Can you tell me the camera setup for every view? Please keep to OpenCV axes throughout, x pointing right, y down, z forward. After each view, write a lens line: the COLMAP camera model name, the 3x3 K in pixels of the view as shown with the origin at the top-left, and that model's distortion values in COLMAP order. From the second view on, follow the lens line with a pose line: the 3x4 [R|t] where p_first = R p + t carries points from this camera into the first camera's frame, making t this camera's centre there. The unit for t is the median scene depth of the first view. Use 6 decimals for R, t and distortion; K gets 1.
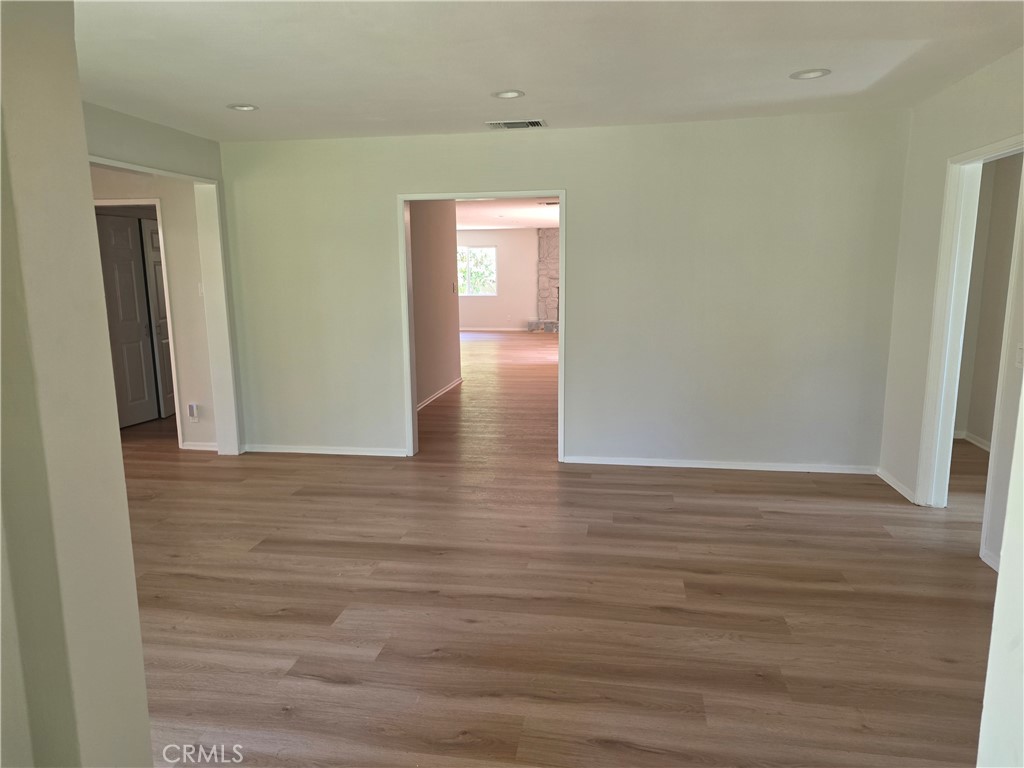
lens RADIAL K [[691.4, 0, 519.0], [0, 691.4, 386.3], [0, 0, 1]] dist [0.093502, -0.107313]
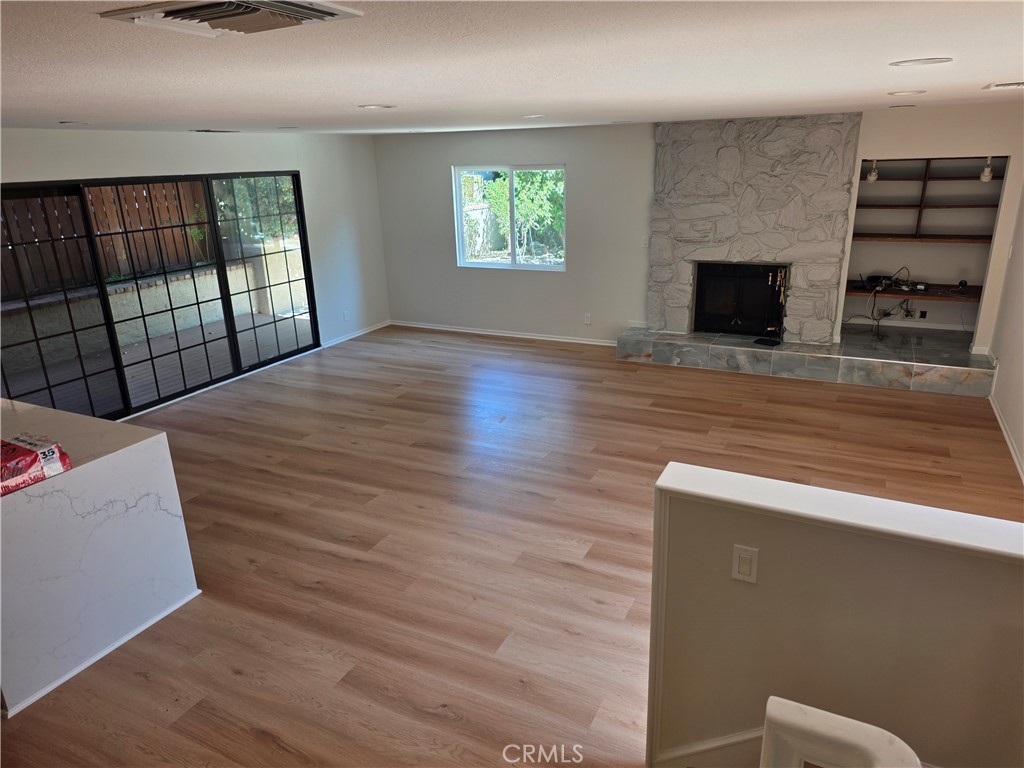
lens RADIAL K [[691.4, 0, 519.0], [0, 691.4, 386.3], [0, 0, 1]] dist [0.093502, -0.107313]
pose [[0.958078, 0.077102, -0.275937, 0.078069], [-0.034325, 0.987061, 0.156625, -0.128865], [0.284443, -0.140588, 0.948329, 0.531743]]
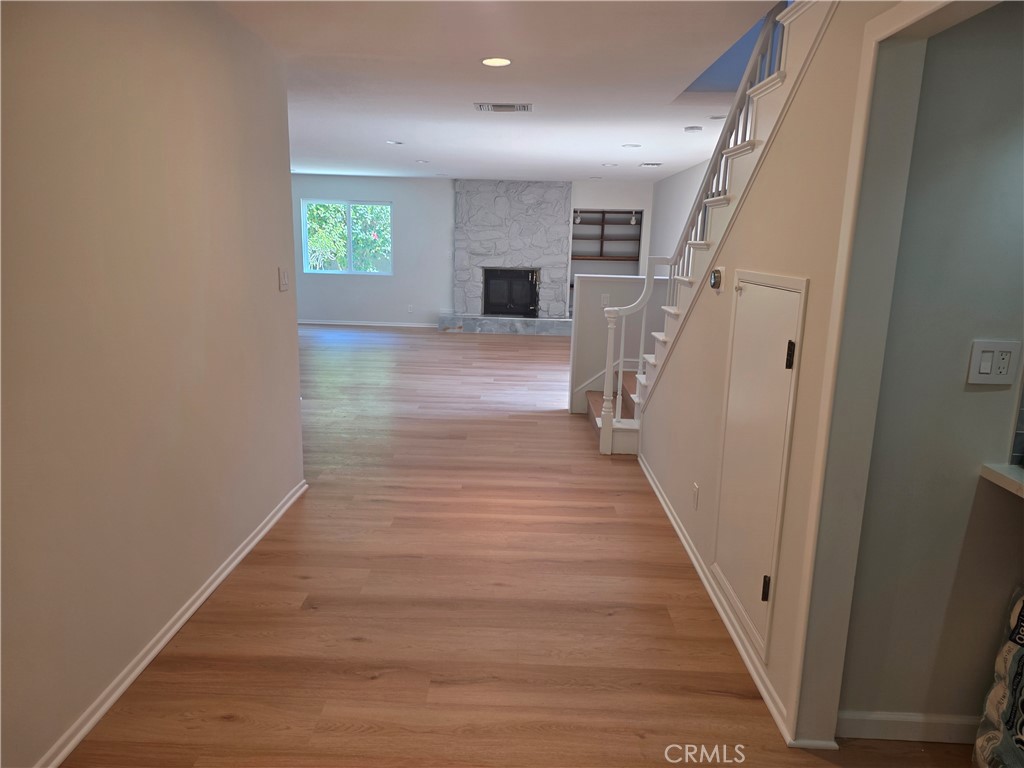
lens RADIAL K [[691.4, 0, 519.0], [0, 691.4, 386.3], [0, 0, 1]] dist [0.093502, -0.107313]
pose [[0.989358, 0.005628, 0.145395, -0.007728], [-0.011704, 0.999092, 0.040967, -0.052228], [-0.145033, -0.042233, 0.988525, 0.302554]]
